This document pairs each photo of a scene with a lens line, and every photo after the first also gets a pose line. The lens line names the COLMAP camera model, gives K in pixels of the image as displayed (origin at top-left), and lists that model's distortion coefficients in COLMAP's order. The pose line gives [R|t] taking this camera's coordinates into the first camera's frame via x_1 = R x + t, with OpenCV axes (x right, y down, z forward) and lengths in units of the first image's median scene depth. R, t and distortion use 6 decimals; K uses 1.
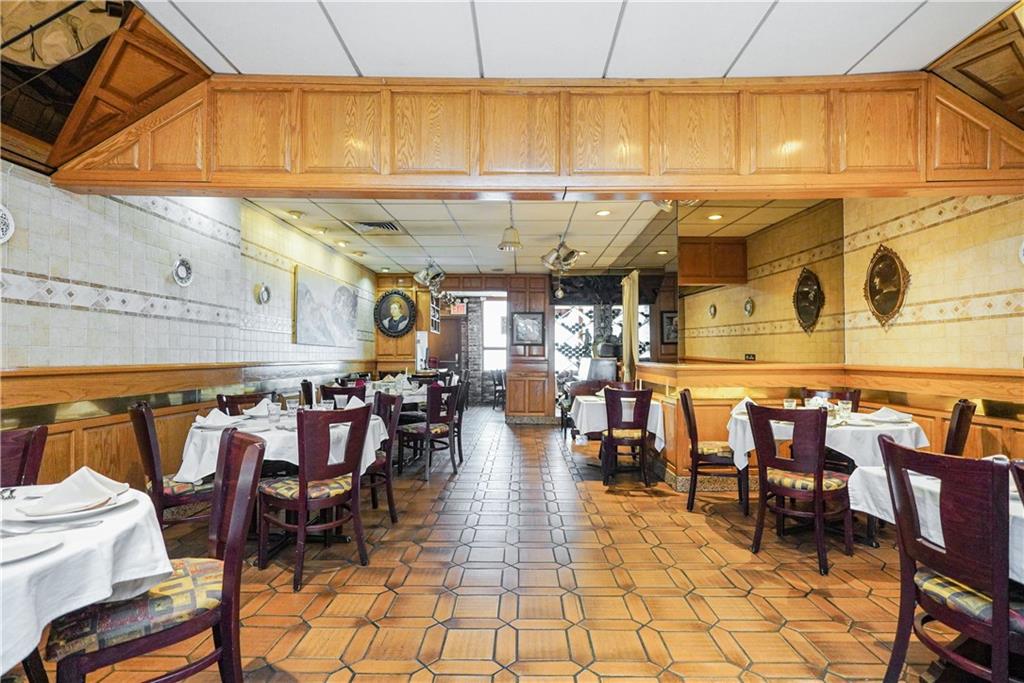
lens RADIAL K [[475.9, 0, 512.9], [0, 475.9, 349.5], [0, 0, 1]] dist [0.003034, -0.000158]
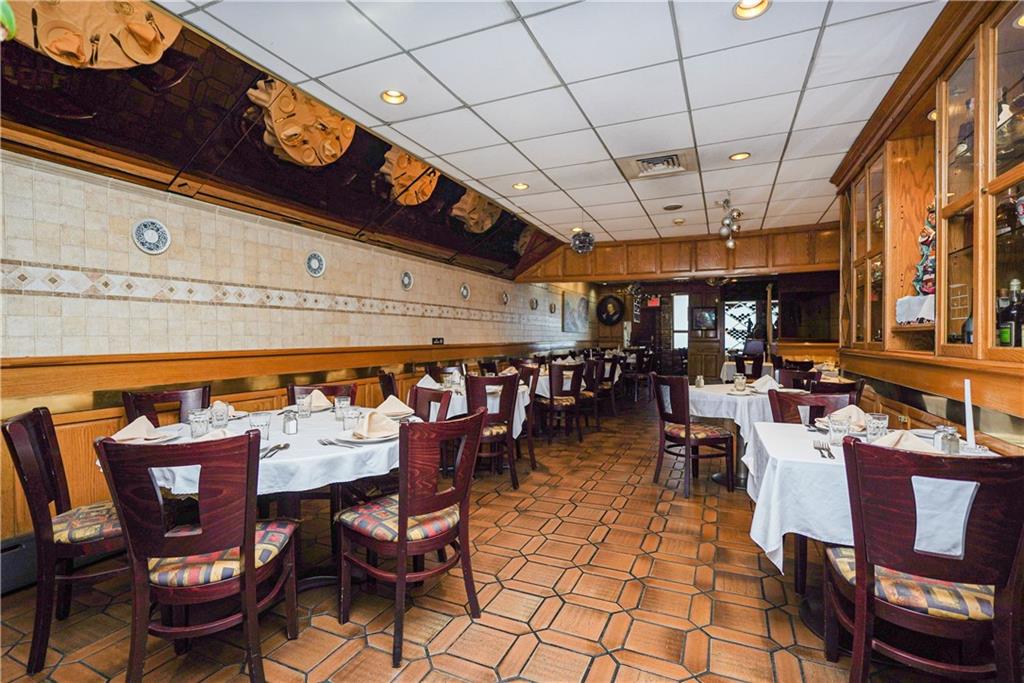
lens RADIAL K [[475.9, 0, 498.8], [0, 475.9, 341.4], [0, 0, 1]] dist [0.003034, -0.000158]
pose [[0.908687, 0.000649, -0.417478, 0.072392], [0.009593, 0.999702, 0.022434, -0.013762], [0.417368, -0.024391, 0.908410, -0.590433]]
